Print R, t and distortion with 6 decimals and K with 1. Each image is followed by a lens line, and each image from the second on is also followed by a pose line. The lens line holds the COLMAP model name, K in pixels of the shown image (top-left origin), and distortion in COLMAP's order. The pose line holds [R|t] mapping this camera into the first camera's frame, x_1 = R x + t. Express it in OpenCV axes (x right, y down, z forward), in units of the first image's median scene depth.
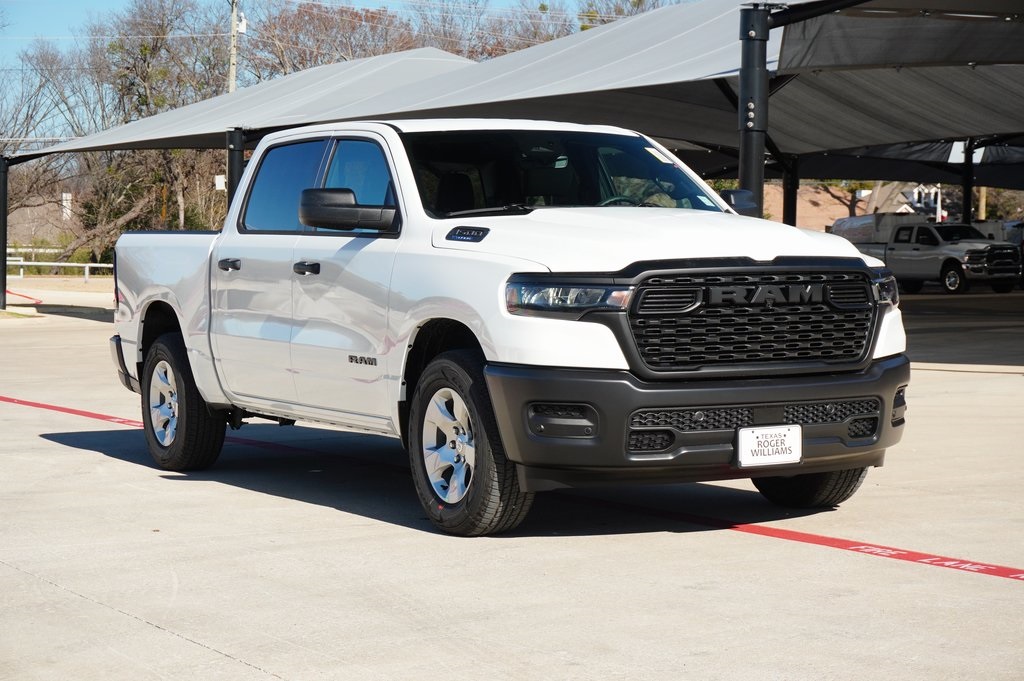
lens RADIAL K [[2178.8, 0, 511.8], [0, 2178.8, 340.3], [0, 0, 1]] dist [-0.069649, 0.000000]
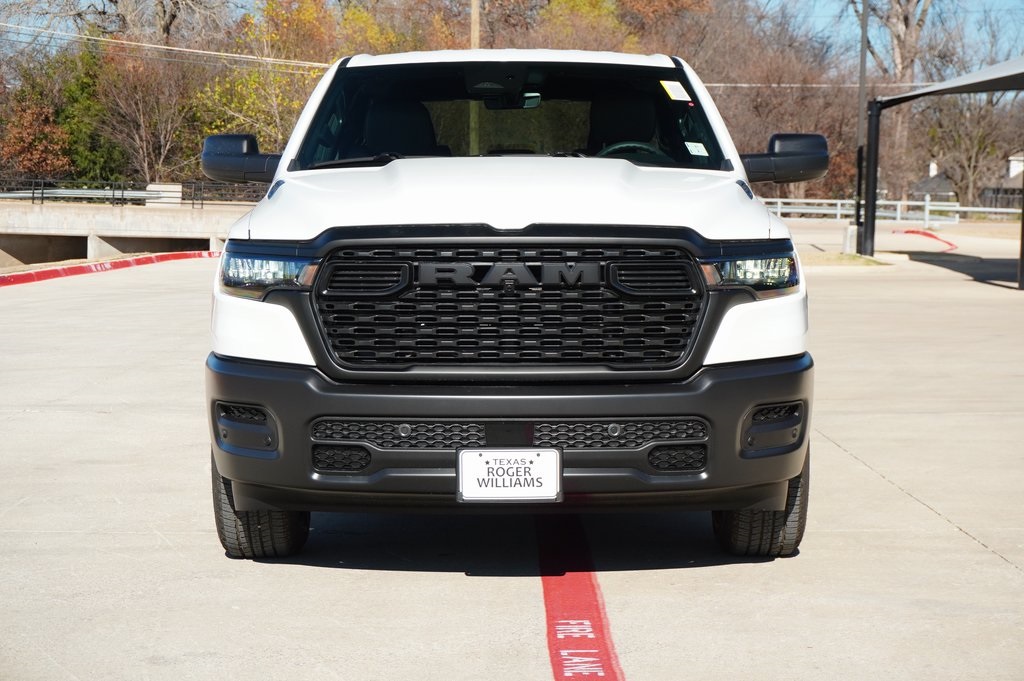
lens RADIAL K [[2178.8, 0, 512.1], [0, 2178.8, 340.7], [0, 0, 1]] dist [-0.069649, 0.000000]
pose [[0.891531, 0.039804, -0.451207, 0.457817], [-0.028189, 0.999076, 0.032437, -0.022412], [0.452082, -0.016199, 0.891829, 0.326378]]
